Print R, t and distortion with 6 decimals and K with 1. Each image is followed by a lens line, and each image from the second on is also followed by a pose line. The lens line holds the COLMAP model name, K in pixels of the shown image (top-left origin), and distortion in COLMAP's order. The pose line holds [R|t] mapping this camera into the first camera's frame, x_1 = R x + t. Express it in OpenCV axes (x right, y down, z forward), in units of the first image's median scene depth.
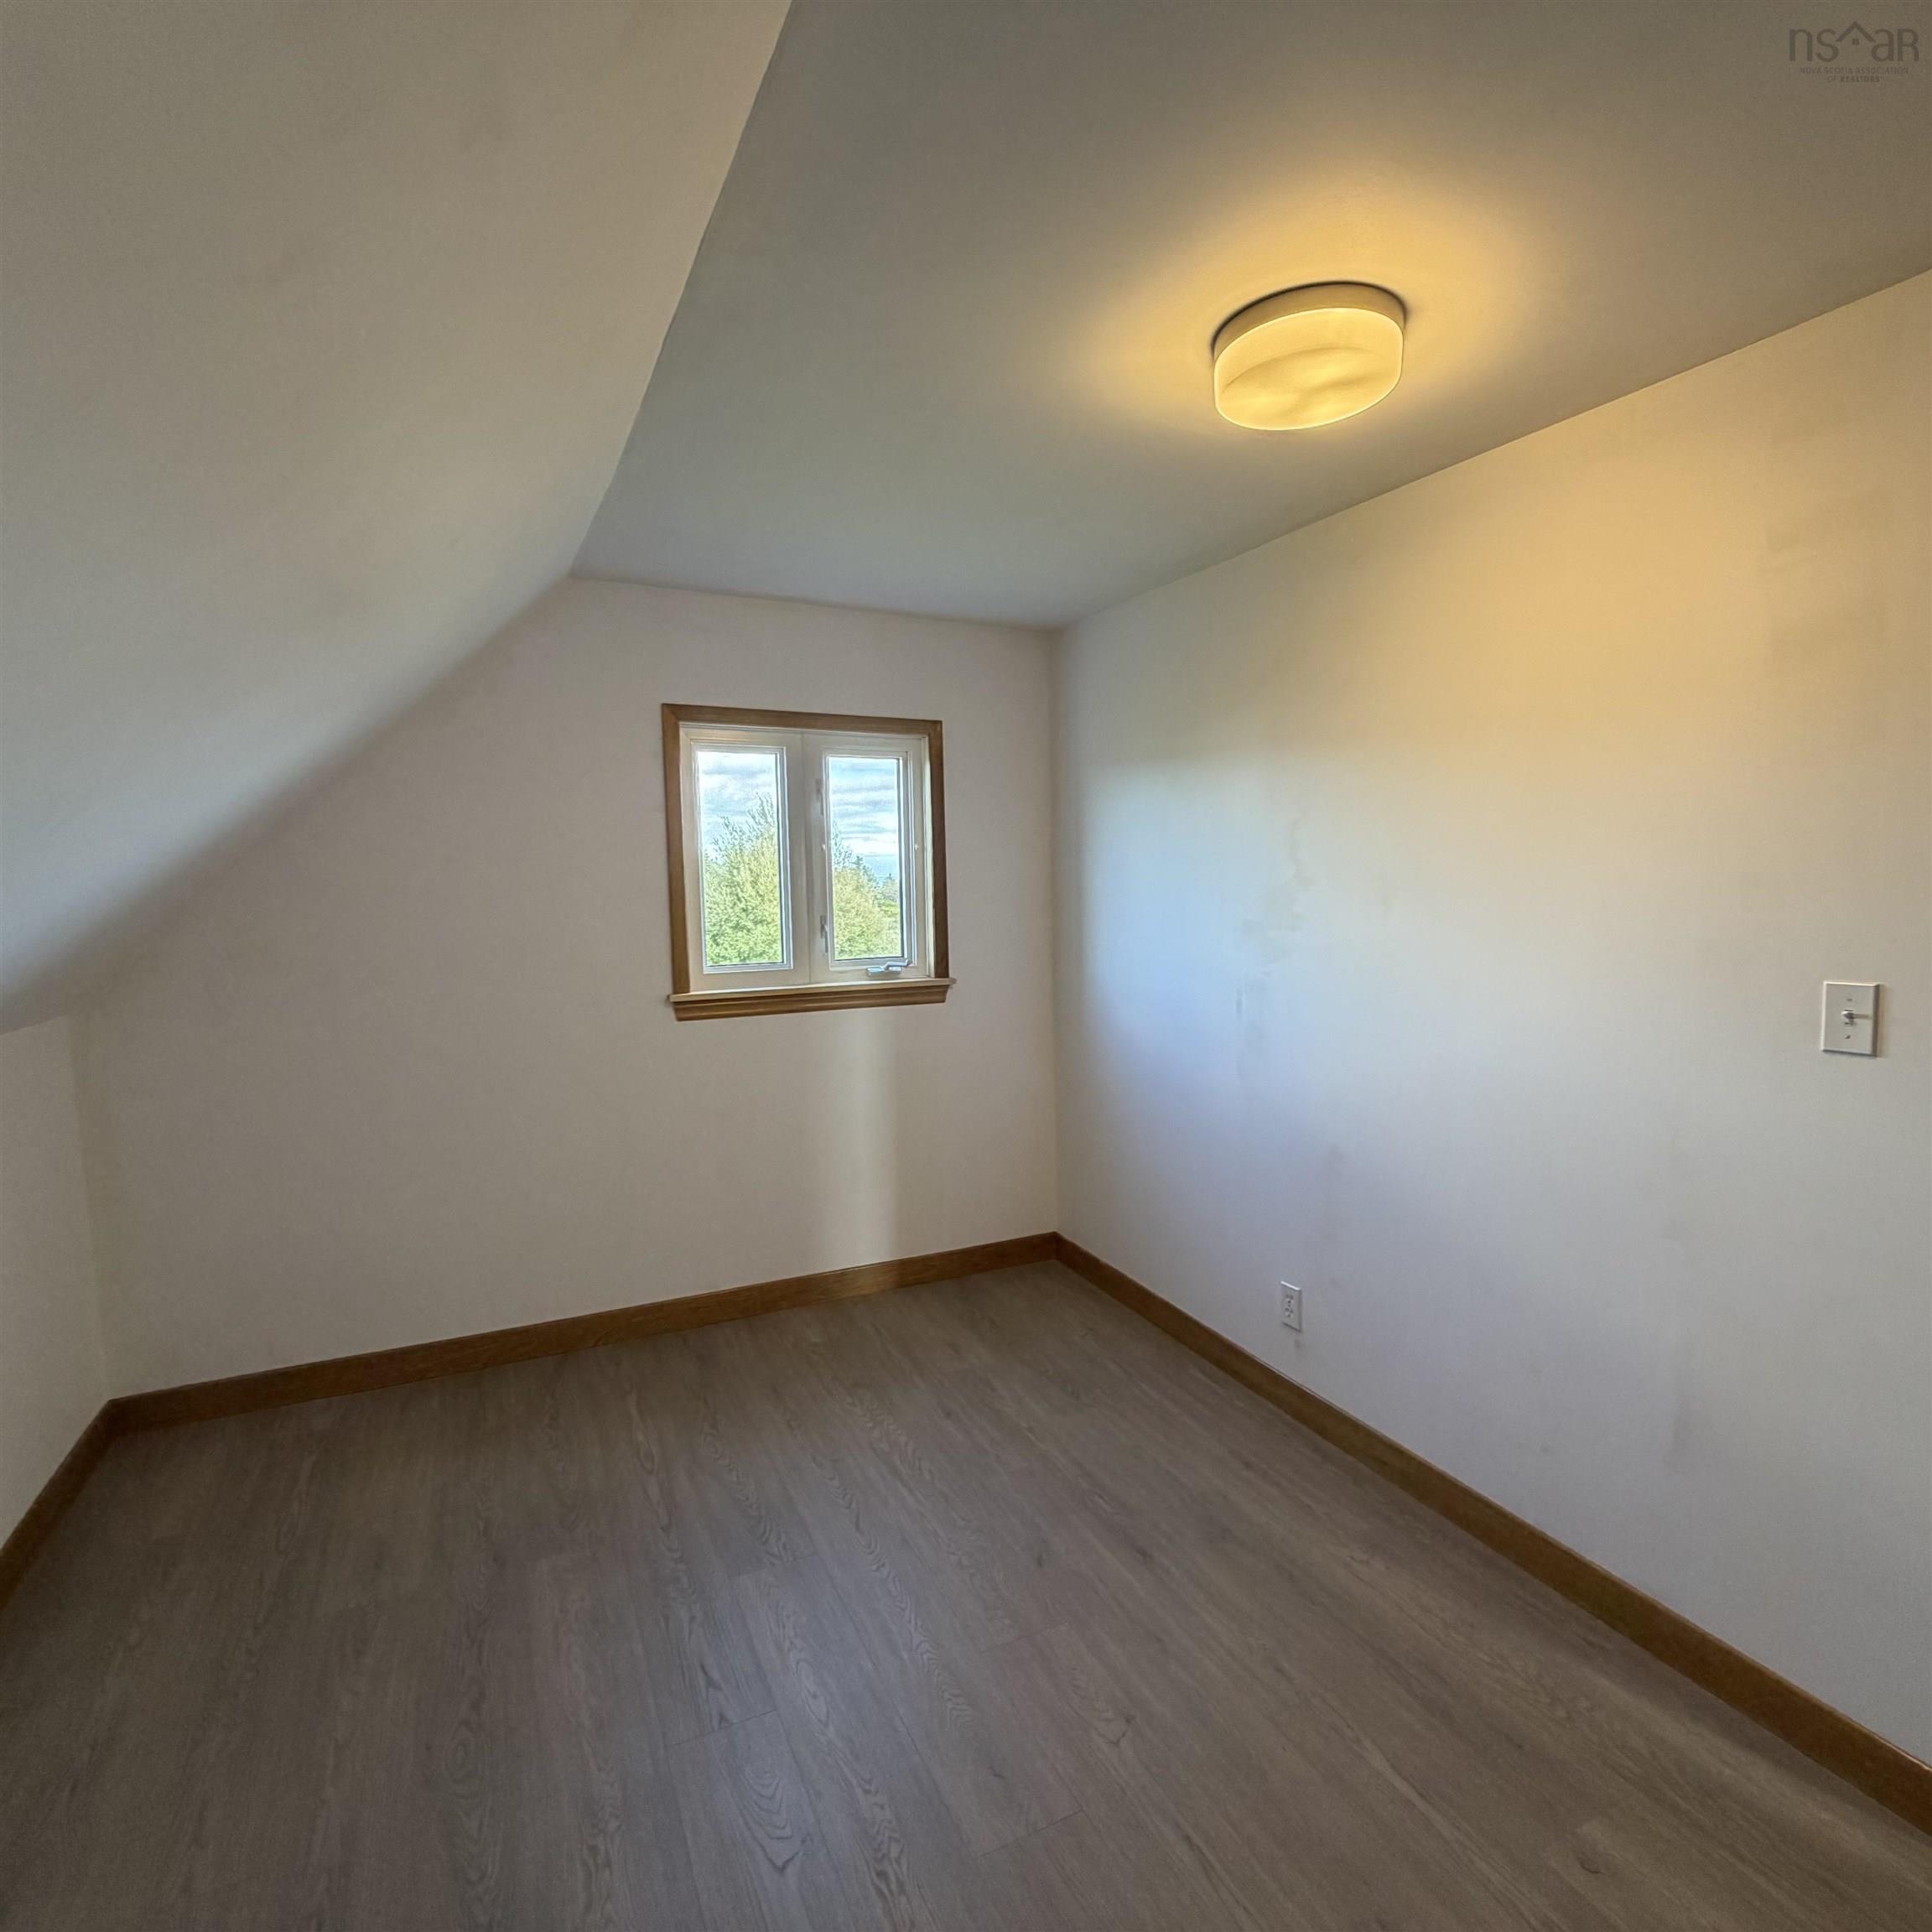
lens RADIAL K [[1020.3, 0, 964.1], [0, 1020.3, 969.3], [0, 0, 1]] dist [-0.001531, -0.000372]
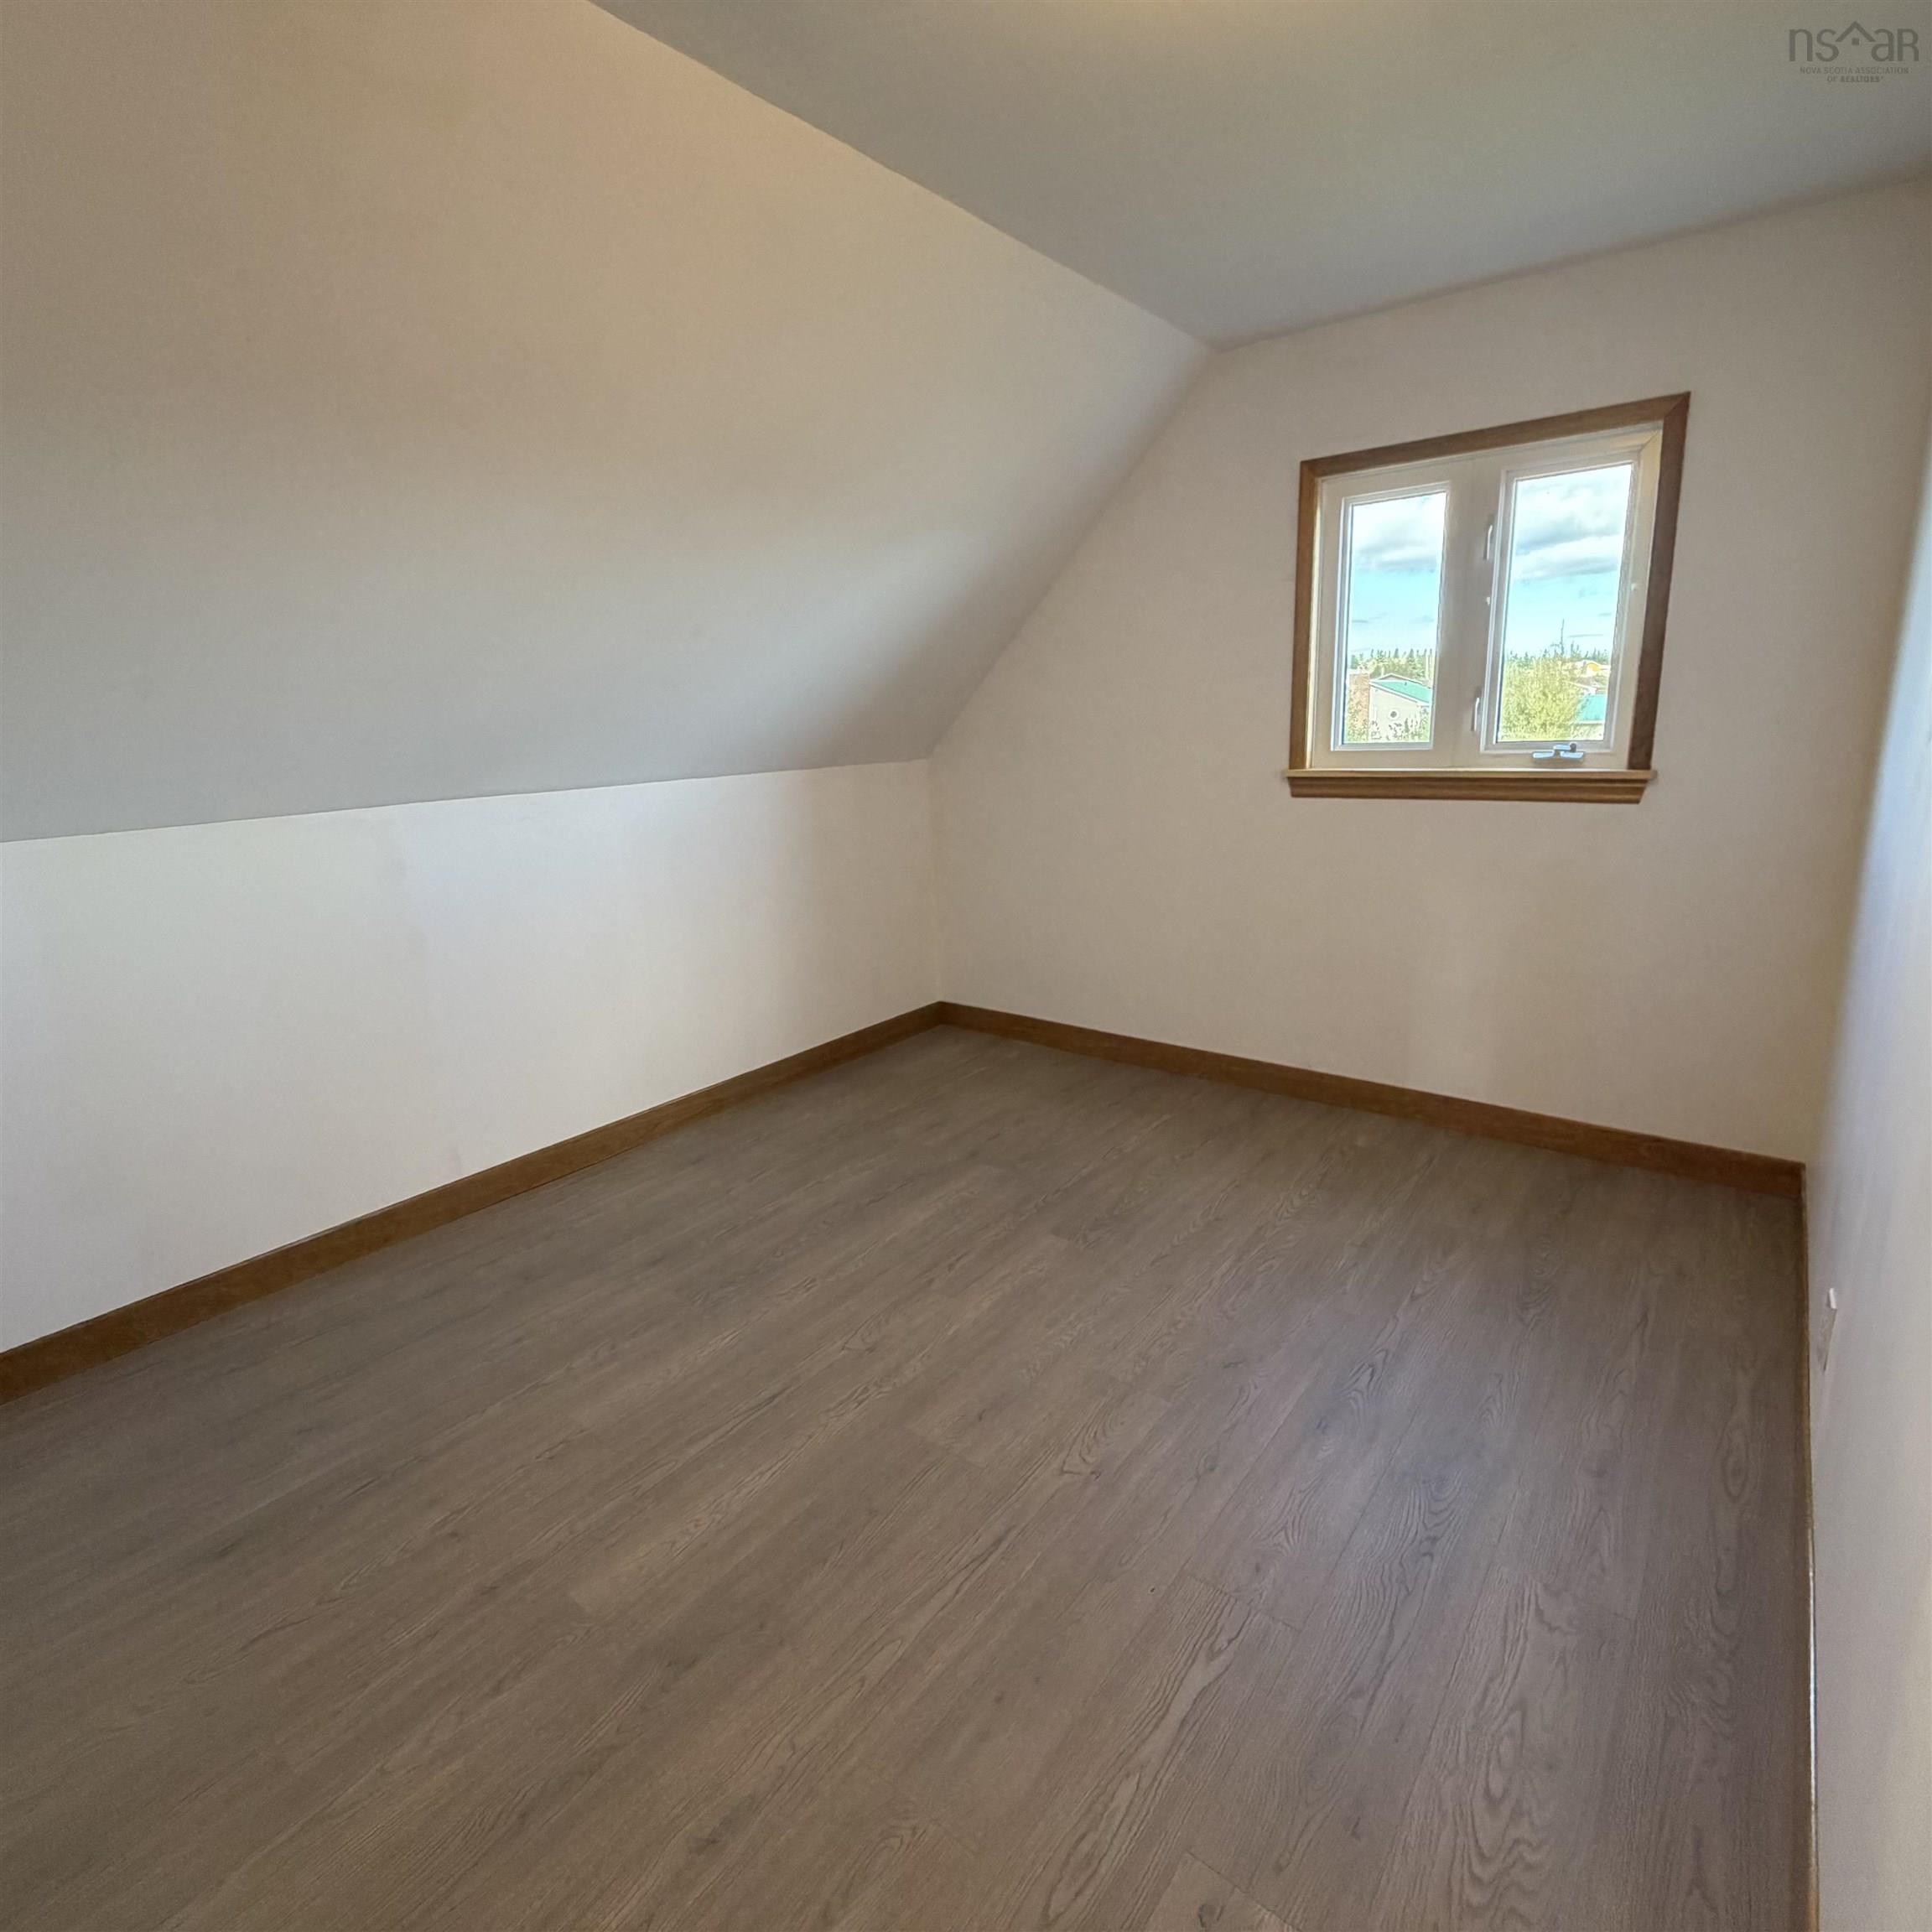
lens RADIAL K [[1020.3, 0, 964.1], [0, 1020.3, 969.3], [0, 0, 1]] dist [-0.001531, -0.000372]
pose [[0.445221, 0.211630, -0.870052, 0.459131], [-0.050270, 0.976044, 0.211688, 0.018708], [0.894009, -0.050510, 0.445194, 0.236002]]
